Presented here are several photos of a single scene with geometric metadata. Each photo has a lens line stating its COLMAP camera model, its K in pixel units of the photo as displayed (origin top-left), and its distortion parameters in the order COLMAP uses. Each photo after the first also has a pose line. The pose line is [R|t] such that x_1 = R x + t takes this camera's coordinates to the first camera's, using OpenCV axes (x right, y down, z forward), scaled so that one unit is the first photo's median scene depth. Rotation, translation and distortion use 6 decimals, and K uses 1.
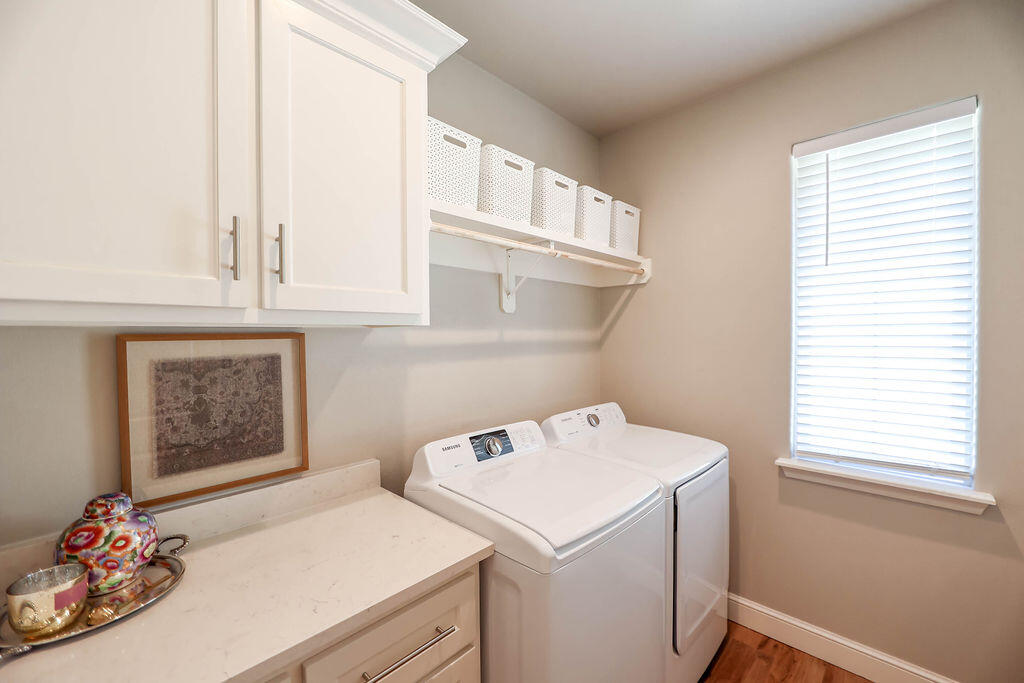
lens RADIAL K [[407.0, 0, 525.7], [0, 407.0, 338.7], [0, 0, 1]] dist [-0.003397, 0.000120]
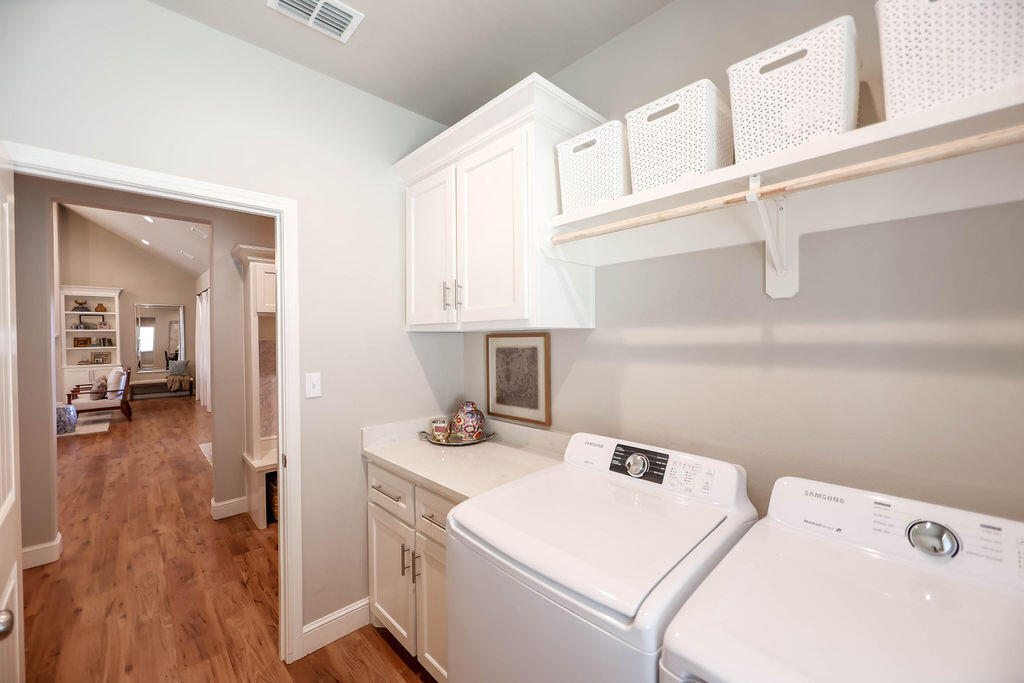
lens RADIAL K [[407.0, 0, 524.8], [0, 407.0, 336.5], [0, 0, 1]] dist [-0.003397, 0.000120]
pose [[-0.026025, 0.006967, -0.999637, 0.979189], [0.000574, 0.999976, 0.006954, -0.012779], [0.999661, -0.000392, -0.026028, 0.996740]]
